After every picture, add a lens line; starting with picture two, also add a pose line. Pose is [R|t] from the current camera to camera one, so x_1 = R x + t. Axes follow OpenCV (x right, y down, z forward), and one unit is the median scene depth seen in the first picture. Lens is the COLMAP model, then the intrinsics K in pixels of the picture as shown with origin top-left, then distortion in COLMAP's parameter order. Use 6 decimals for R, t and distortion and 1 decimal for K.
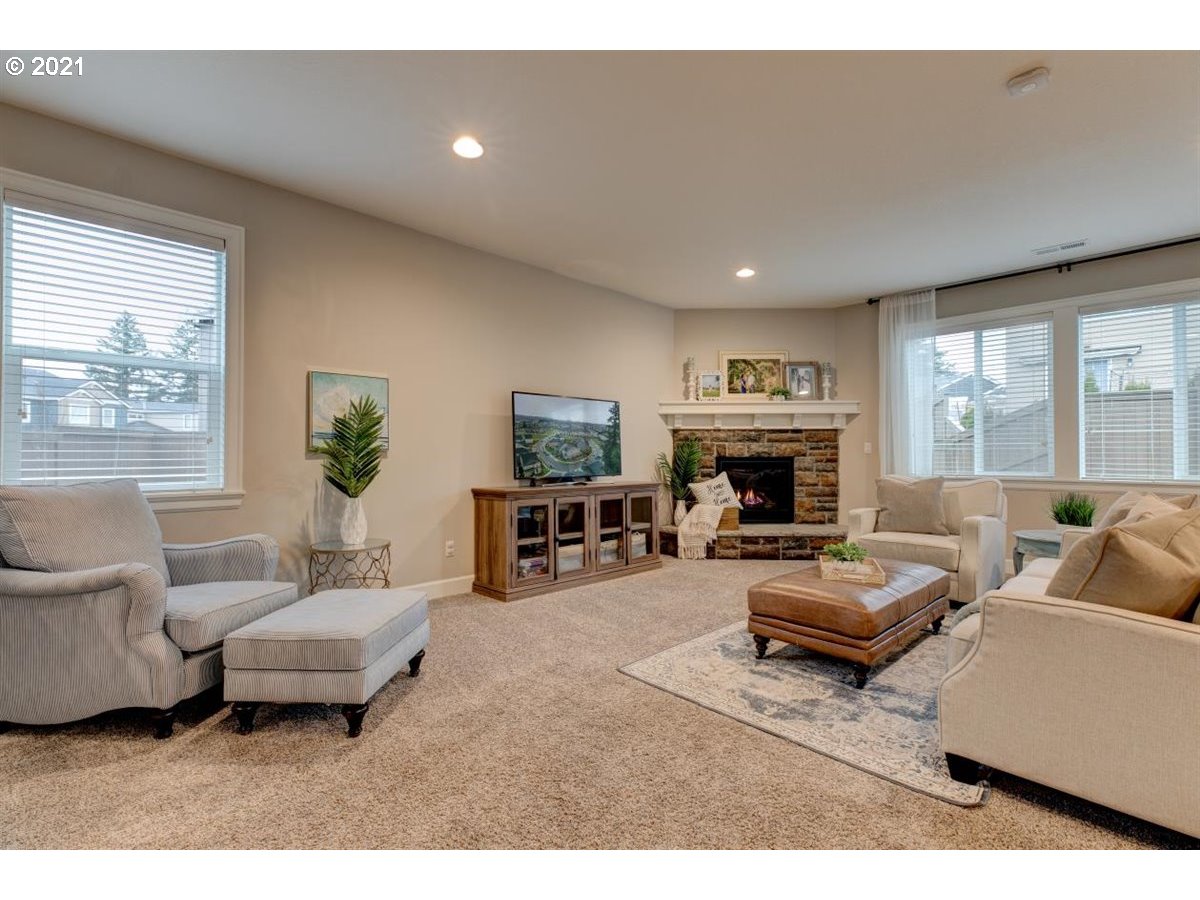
lens RADIAL K [[536.9, 0, 600.1], [0, 536.9, 449.9], [0, 0, 1]] dist [0.002381, 0.000631]
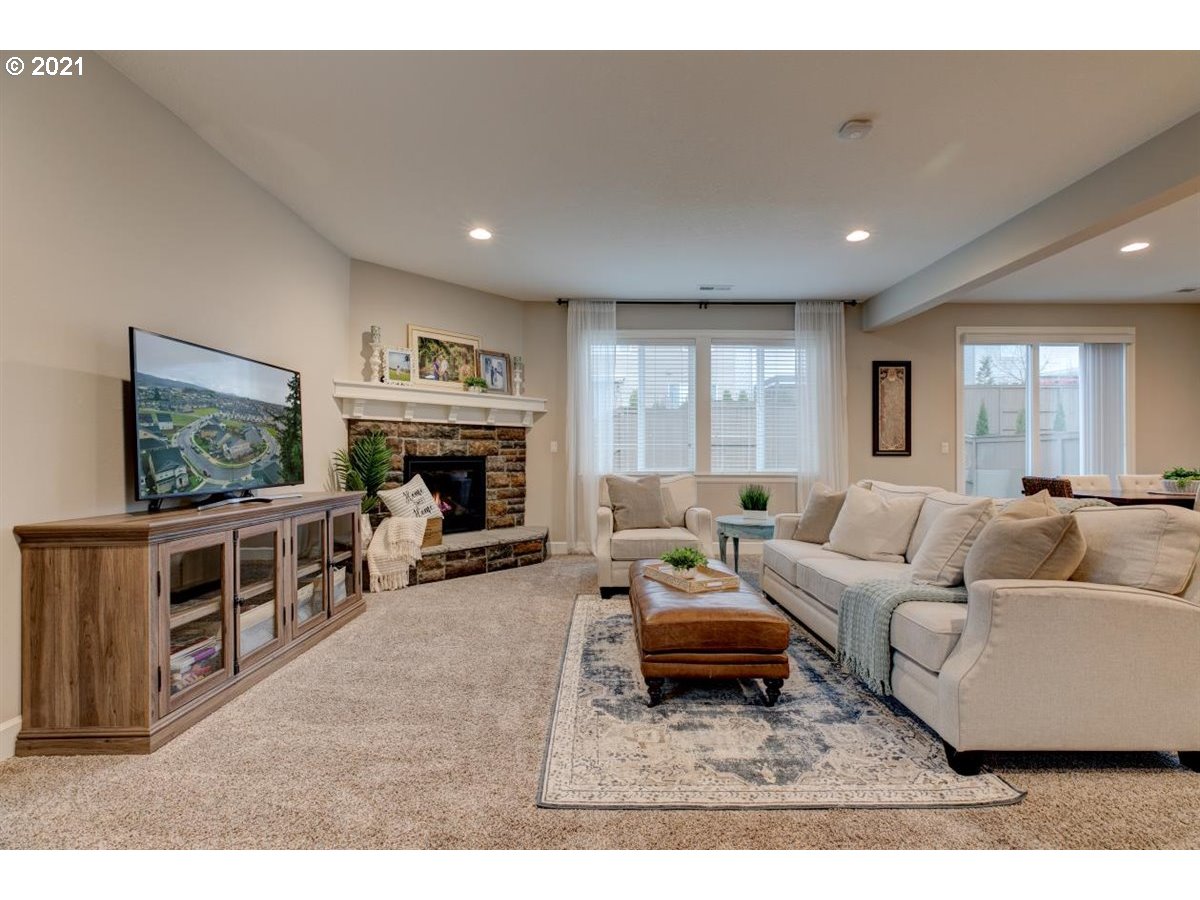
lens RADIAL K [[536.9, 0, 600.1], [0, 536.9, 449.9], [0, 0, 1]] dist [0.002381, 0.000631]
pose [[0.690027, 0.007776, 0.723741, -0.182631], [-0.008696, 0.999959, -0.002452, 0.003792], [-0.723731, -0.004602, 0.690067, 0.267742]]
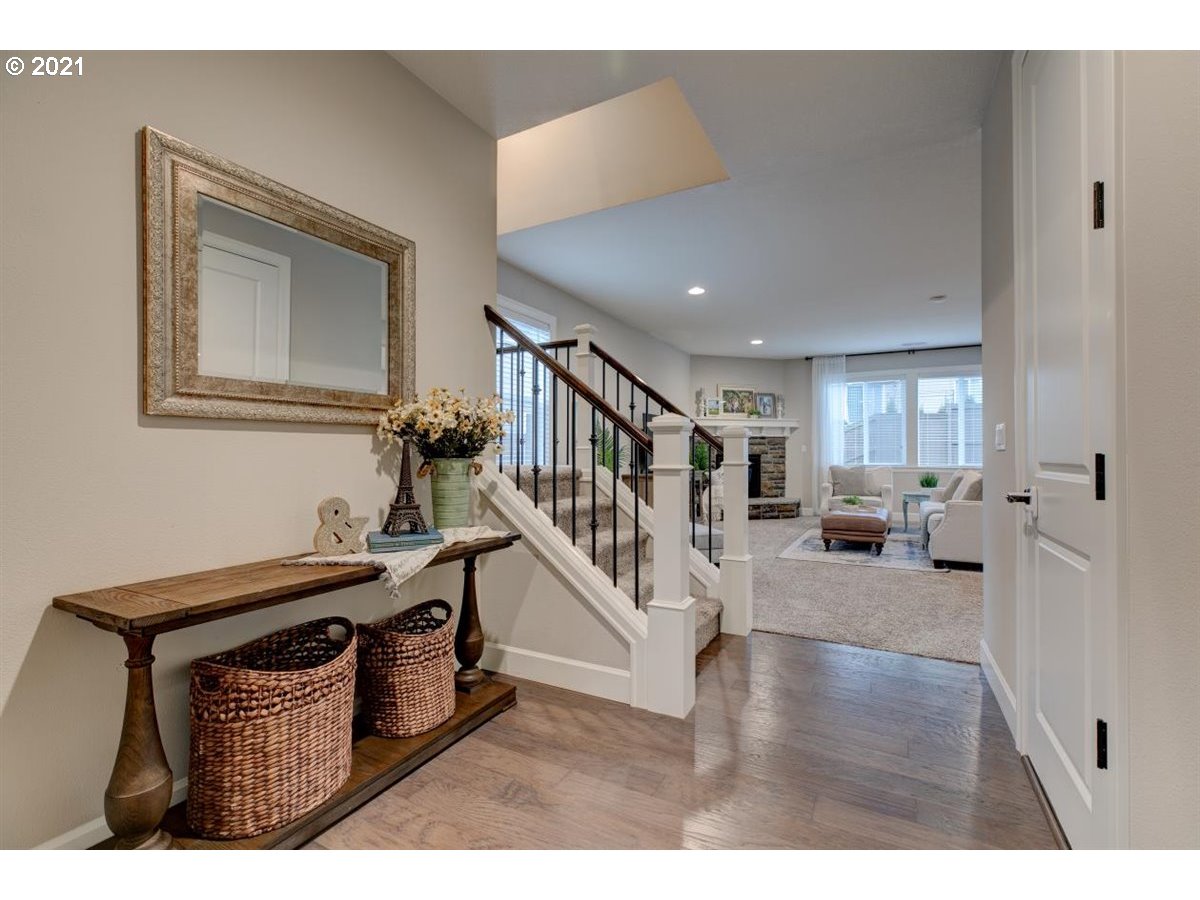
lens RADIAL K [[536.9, 0, 600.1], [0, 536.9, 449.9], [0, 0, 1]] dist [0.002381, 0.000631]
pose [[0.953490, 0.001787, 0.301420, -0.618429], [-0.002608, 0.999994, 0.002322, -0.003048], [-0.301414, -0.003000, 0.953489, -0.380077]]
